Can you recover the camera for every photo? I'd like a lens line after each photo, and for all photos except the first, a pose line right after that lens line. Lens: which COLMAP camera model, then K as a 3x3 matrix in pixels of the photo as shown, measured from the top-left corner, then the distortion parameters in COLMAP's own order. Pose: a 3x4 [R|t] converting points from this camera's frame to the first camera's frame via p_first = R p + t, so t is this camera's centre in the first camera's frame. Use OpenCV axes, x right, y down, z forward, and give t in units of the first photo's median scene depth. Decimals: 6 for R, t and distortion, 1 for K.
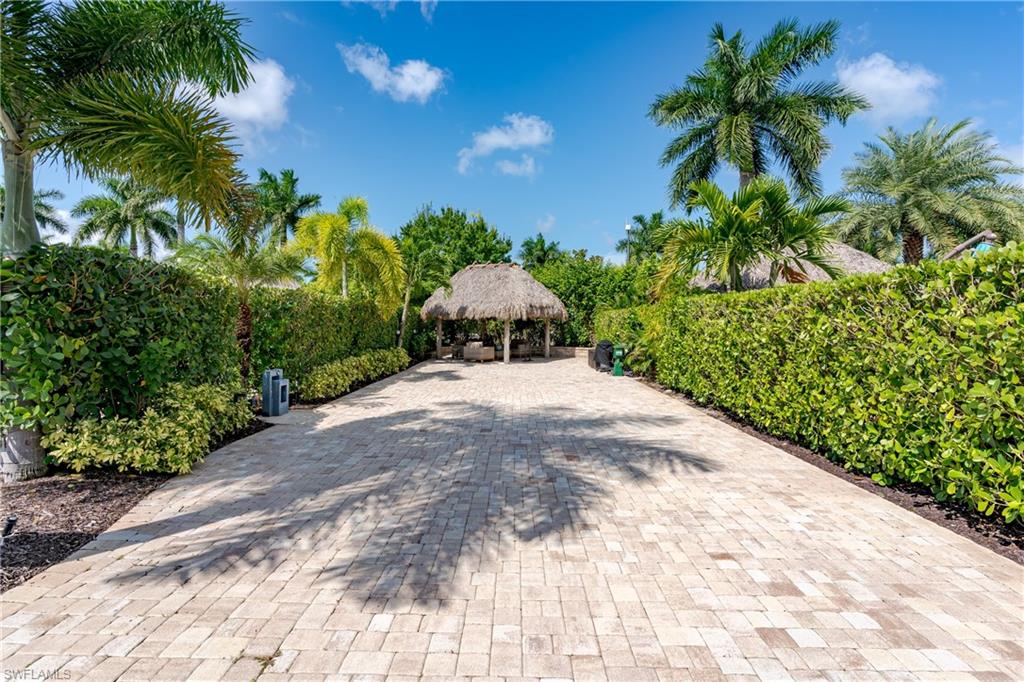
lens RADIAL K [[486.4, 0, 512.9], [0, 486.4, 323.8], [0, 0, 1]] dist [0.000559, -0.000139]
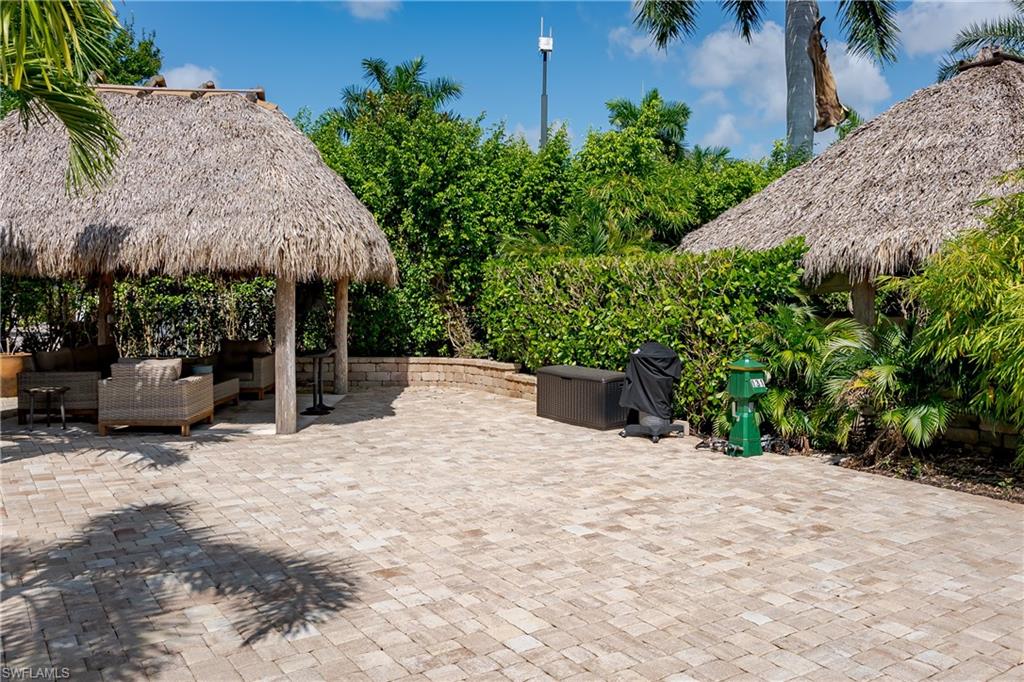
lens RADIAL K [[844.2, 0, 568.4], [0, 844.2, 326.2], [0, 0, 1]] dist [0.002592, -0.000066]
pose [[0.807142, -0.021514, 0.589965, -0.171328], [-0.002484, 0.999203, 0.039834, -0.000764], [-0.590352, -0.033617, 0.806446, 0.497862]]
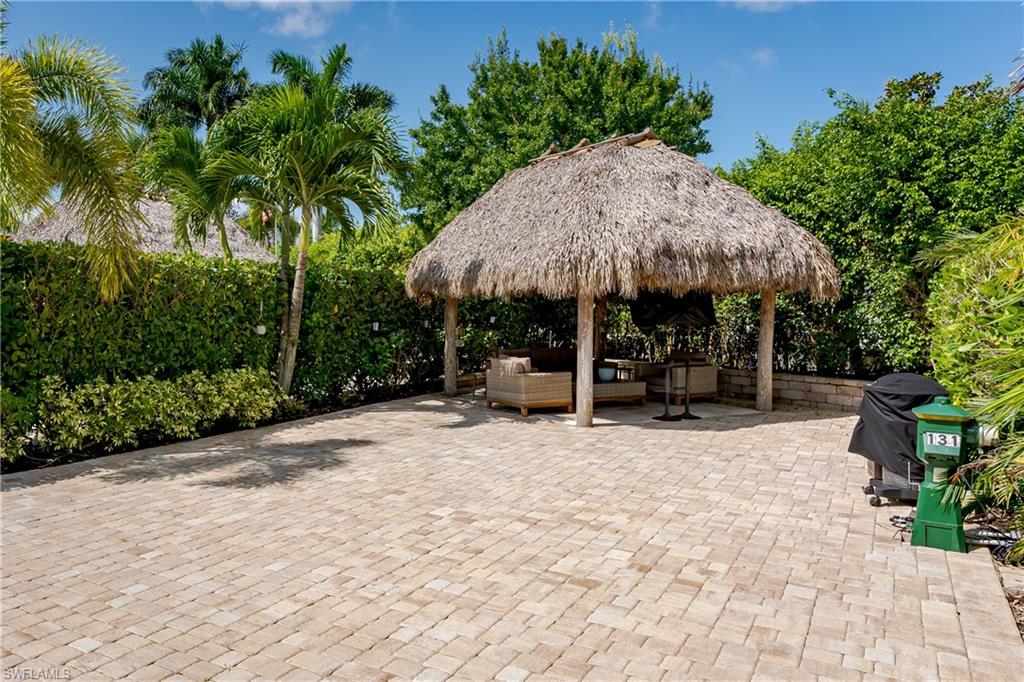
lens RADIAL K [[777.9, 0, 331.0], [0, 777.9, 328.1], [0, 0, 1]] dist [0.000582, 0.000921]
pose [[0.815060, 0.014029, -0.579206, 0.157506], [-0.000242, 0.999715, 0.023872, 0.001028], [0.579376, -0.019317, 0.814831, 0.450587]]
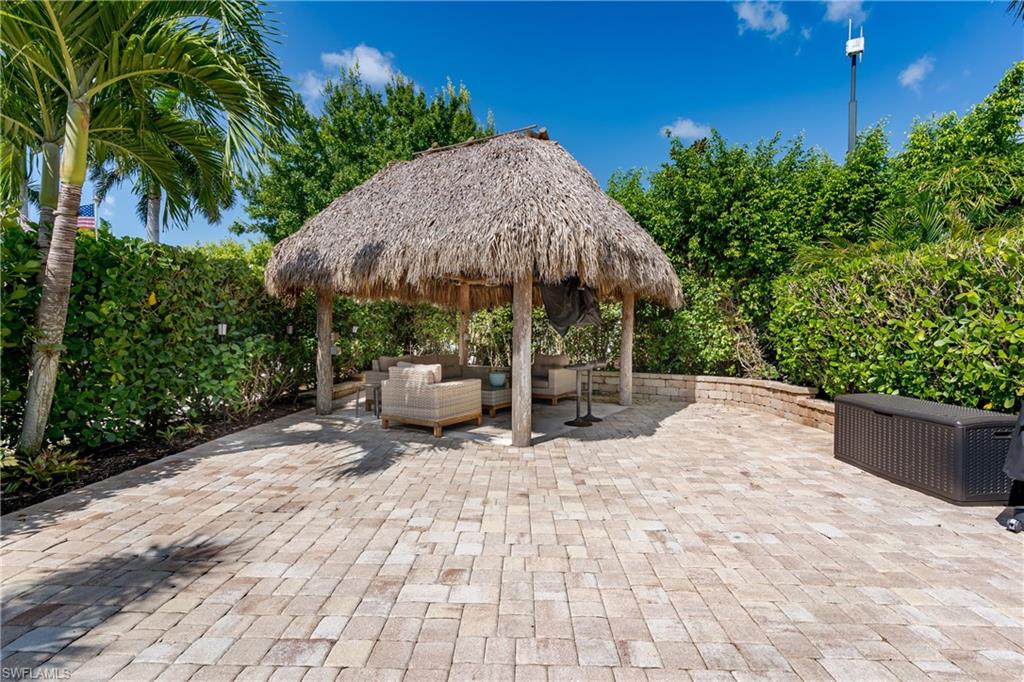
lens RADIAL K [[487.1, 0, 512.0], [0, 487.1, 341.0], [0, 0, 1]] dist [-0.000041, -0.000173]
pose [[0.999884, 0.001980, -0.015072, -0.014055], [-0.001860, 0.999966, 0.008005, 0.020636], [0.015088, -0.007976, 0.999854, 0.717581]]
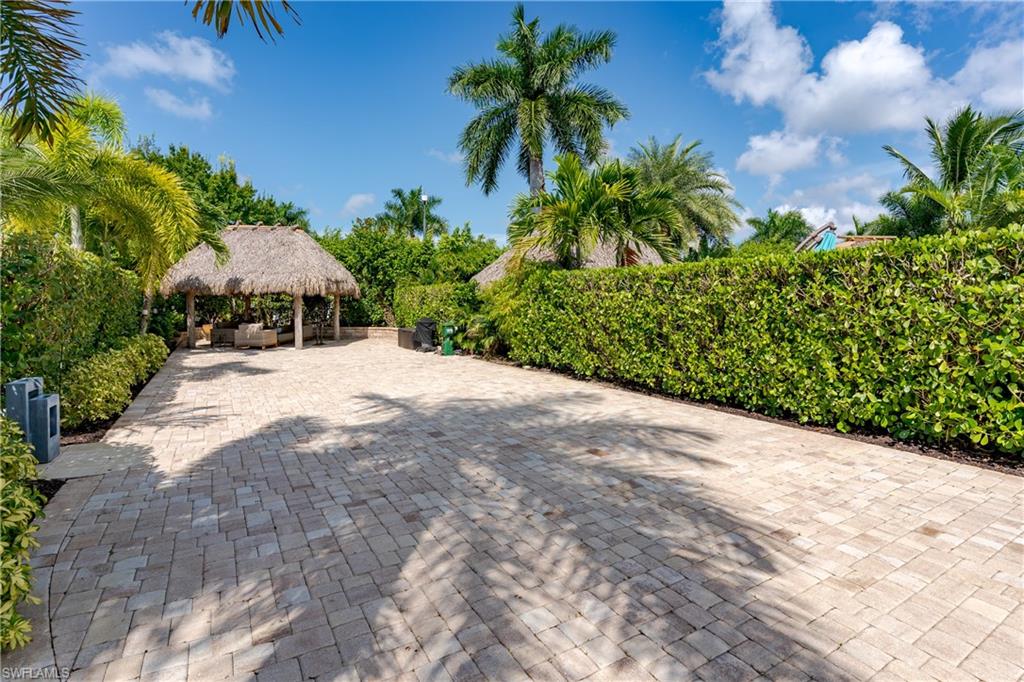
lens RADIAL K [[486.4, 0, 512.9], [0, 486.4, 323.8], [0, 0, 1]] dist [0.000559, -0.000139]
pose [[0.850572, -0.025487, 0.525241, -0.135336], [0.003097, 0.999050, 0.043463, 0.004953], [-0.525850, -0.035342, 0.849843, 0.113308]]
